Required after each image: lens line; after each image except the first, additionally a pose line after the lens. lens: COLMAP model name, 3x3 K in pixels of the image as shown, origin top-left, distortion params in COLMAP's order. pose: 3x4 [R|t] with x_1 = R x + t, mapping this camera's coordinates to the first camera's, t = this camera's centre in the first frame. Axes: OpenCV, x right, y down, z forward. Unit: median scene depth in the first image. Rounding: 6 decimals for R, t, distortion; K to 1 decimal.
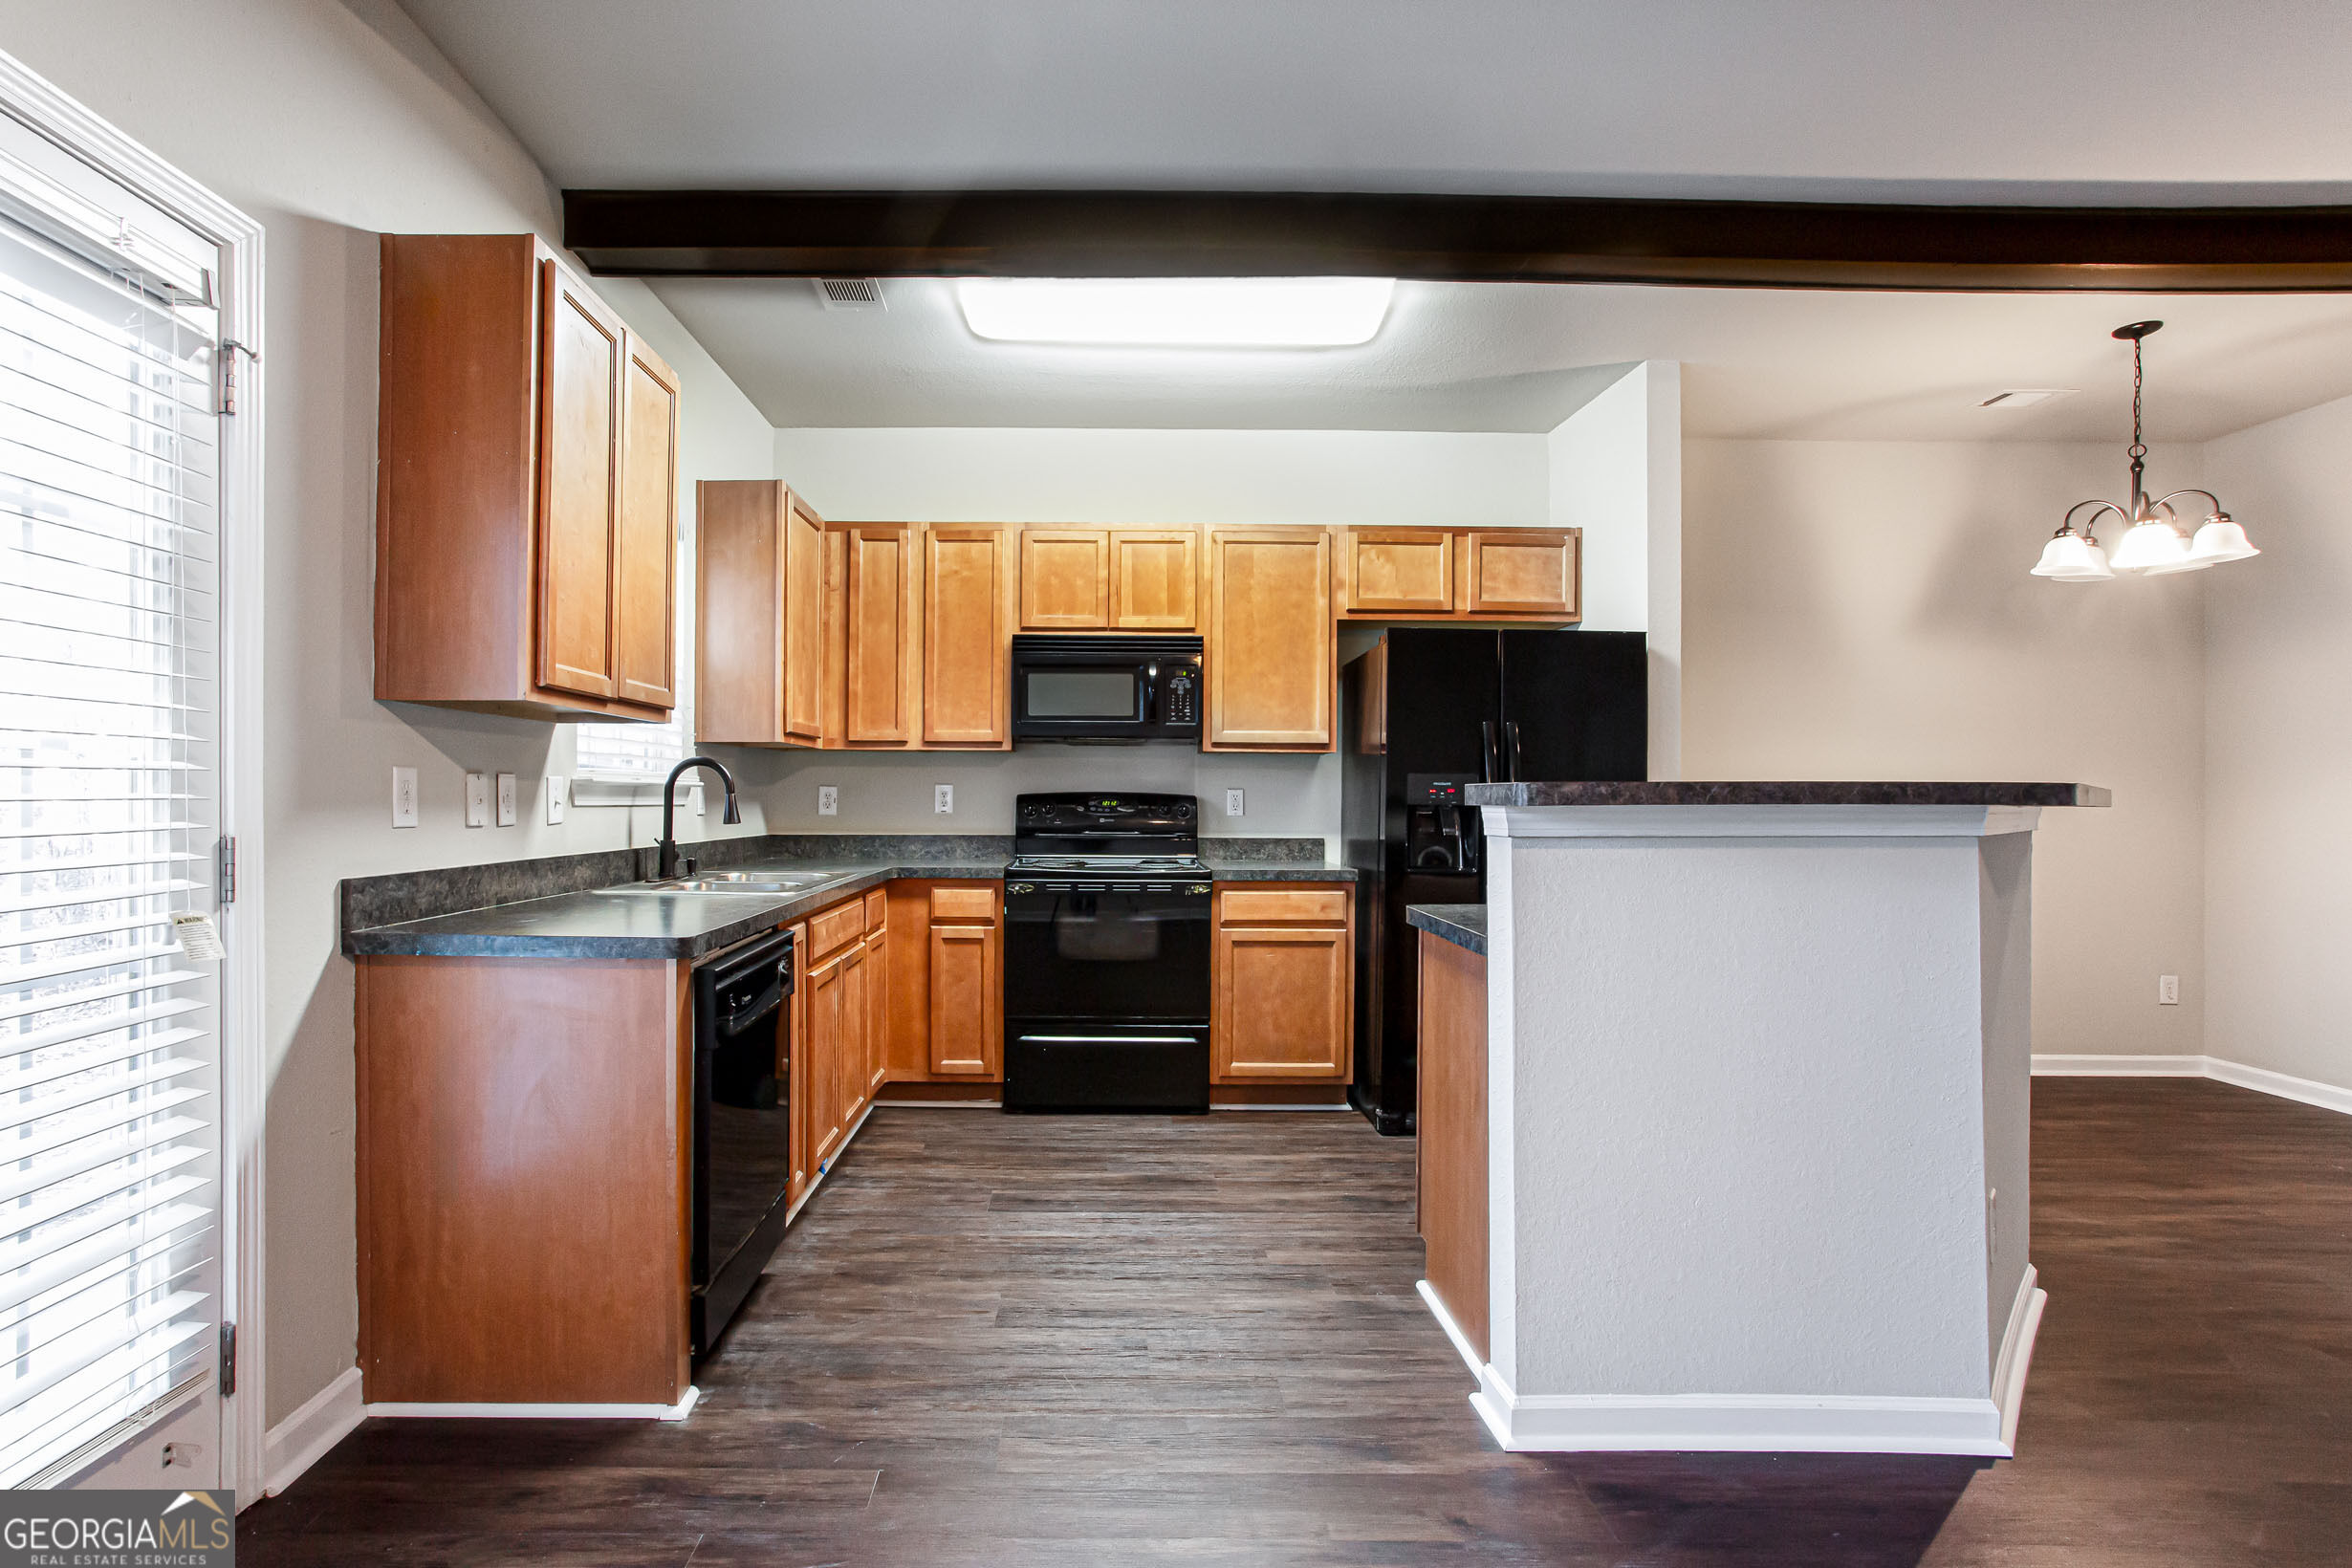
lens RADIAL K [[1153.6, 0, 1103.6], [0, 1153.6, 788.3], [0, 0, 1]] dist [-0.035024, 0.017862]
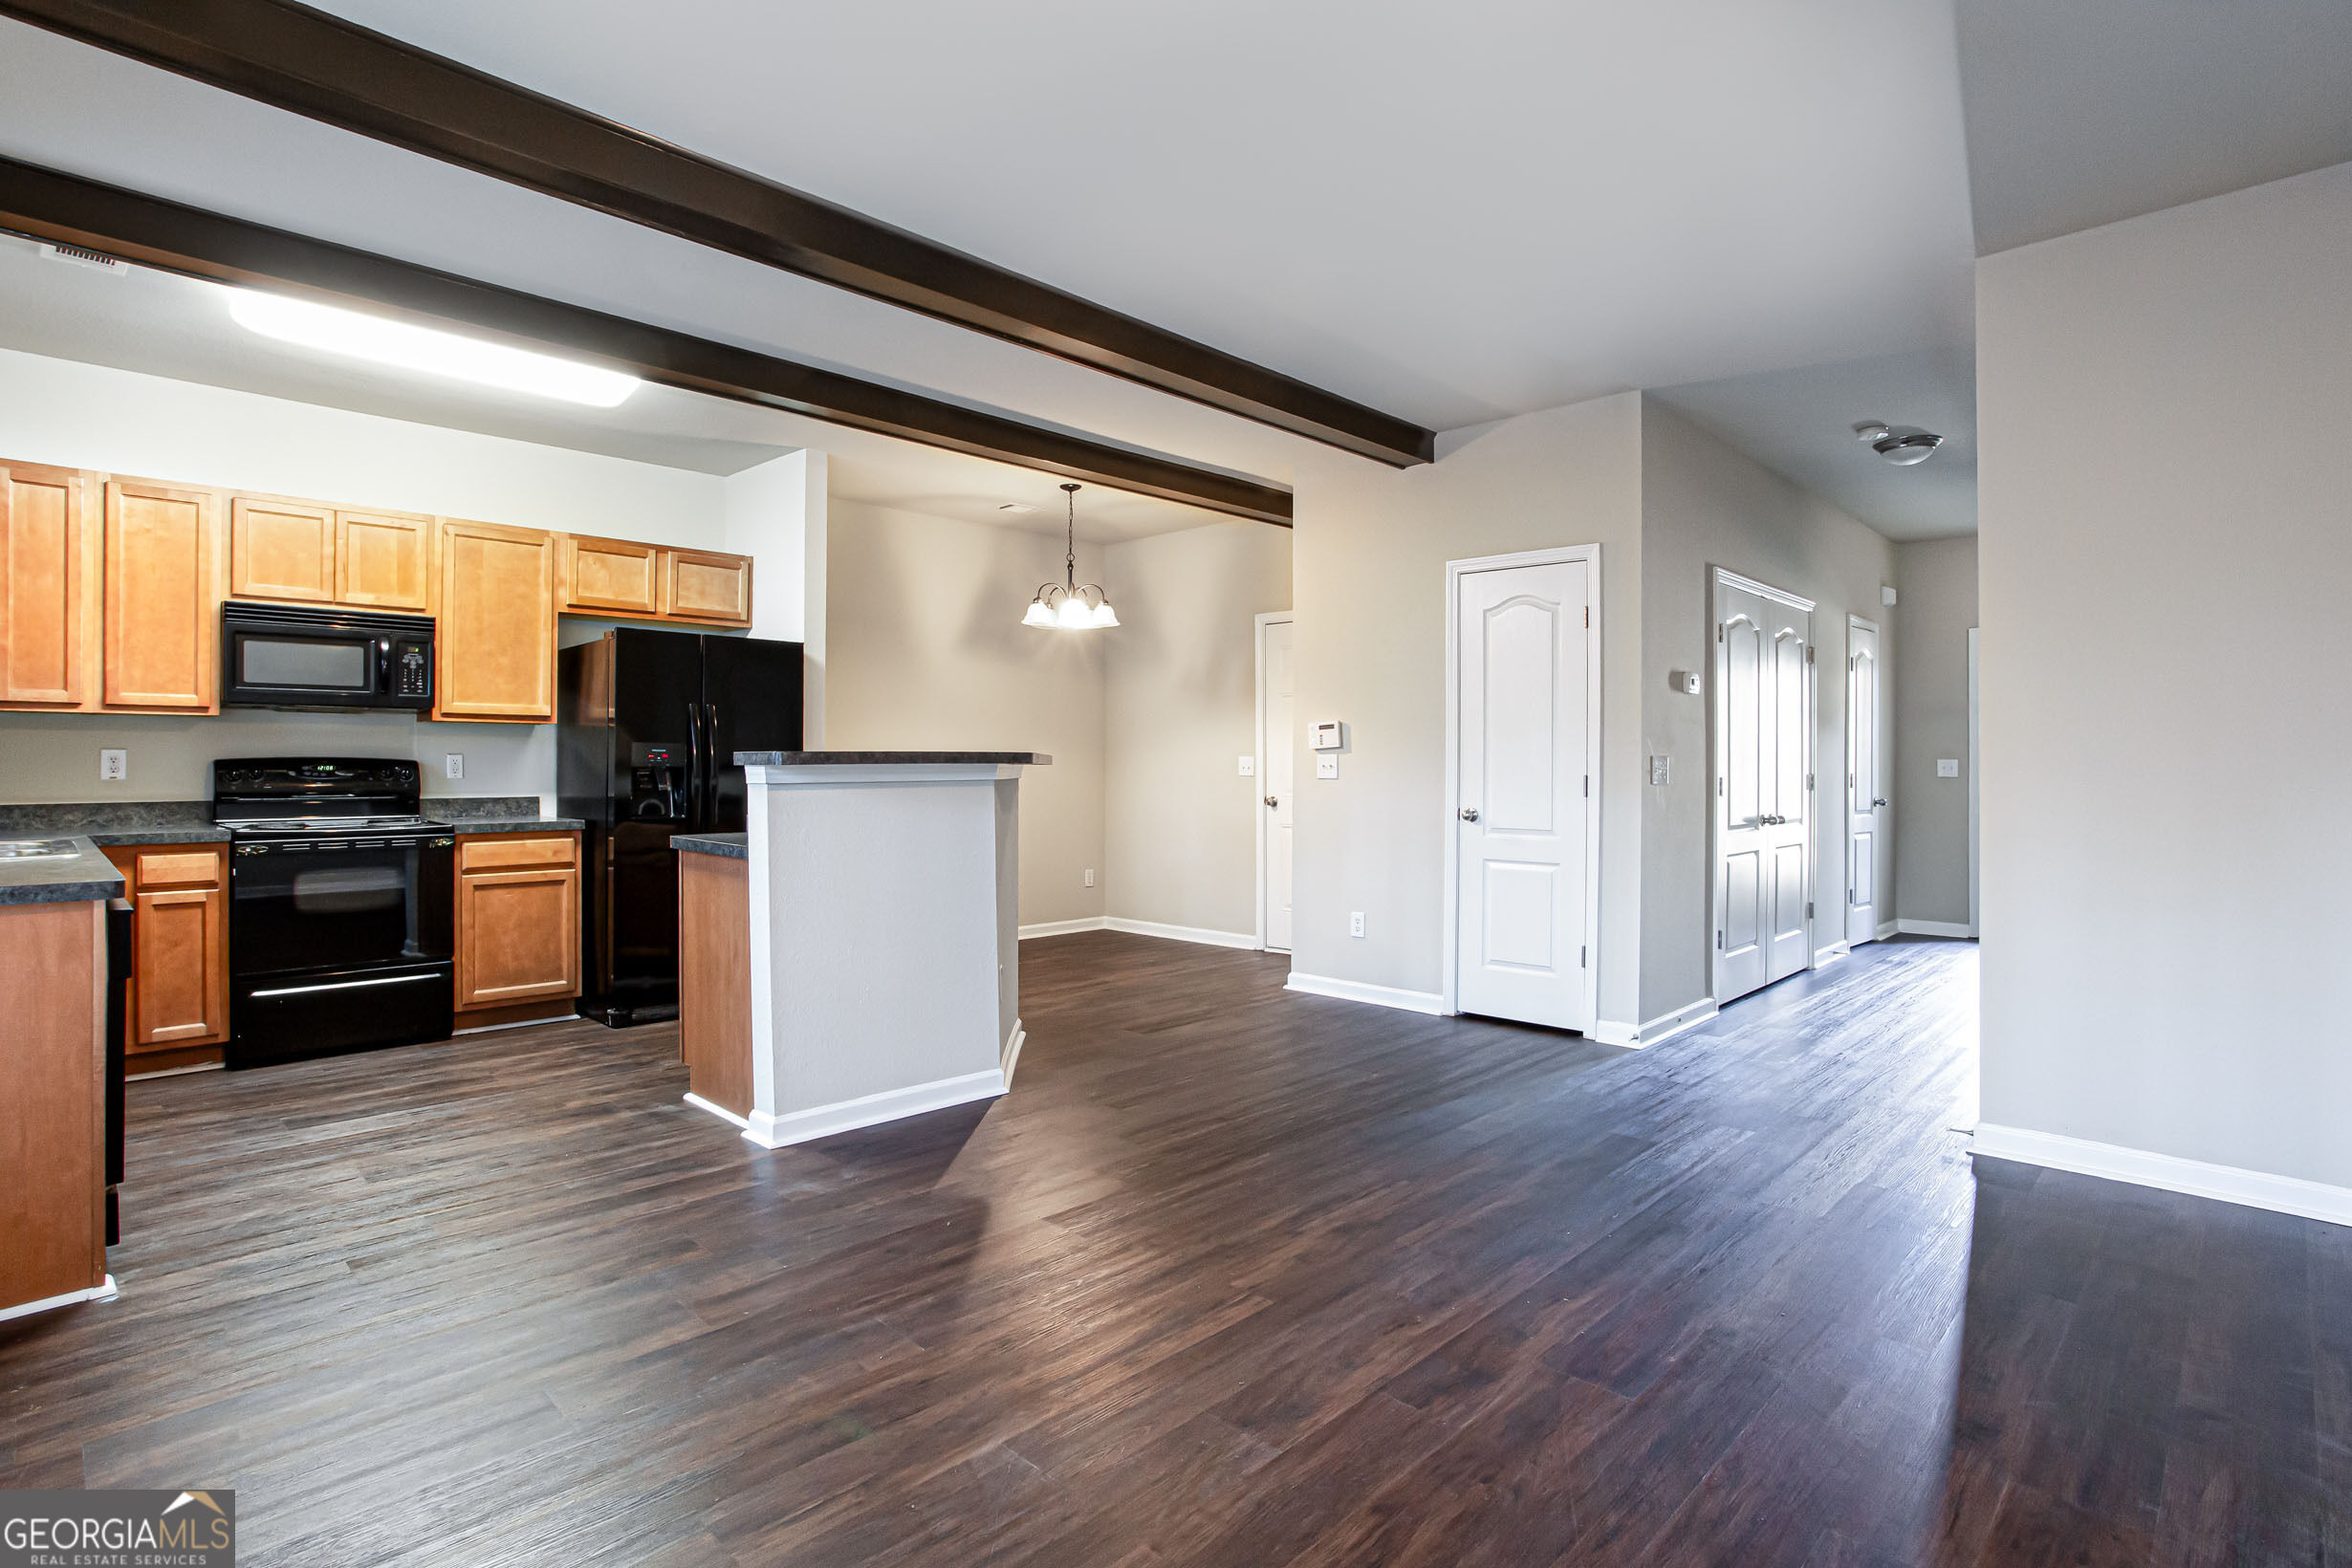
lens RADIAL K [[1153.6, 0, 1089.2], [0, 1153.6, 757.4], [0, 0, 1]] dist [-0.035024, 0.017862]
pose [[0.739326, -0.001619, 0.673346, -0.202130], [-0.001467, 0.999991, 0.004015, -0.001660], [-0.673347, -0.003956, 0.739316, -0.261094]]
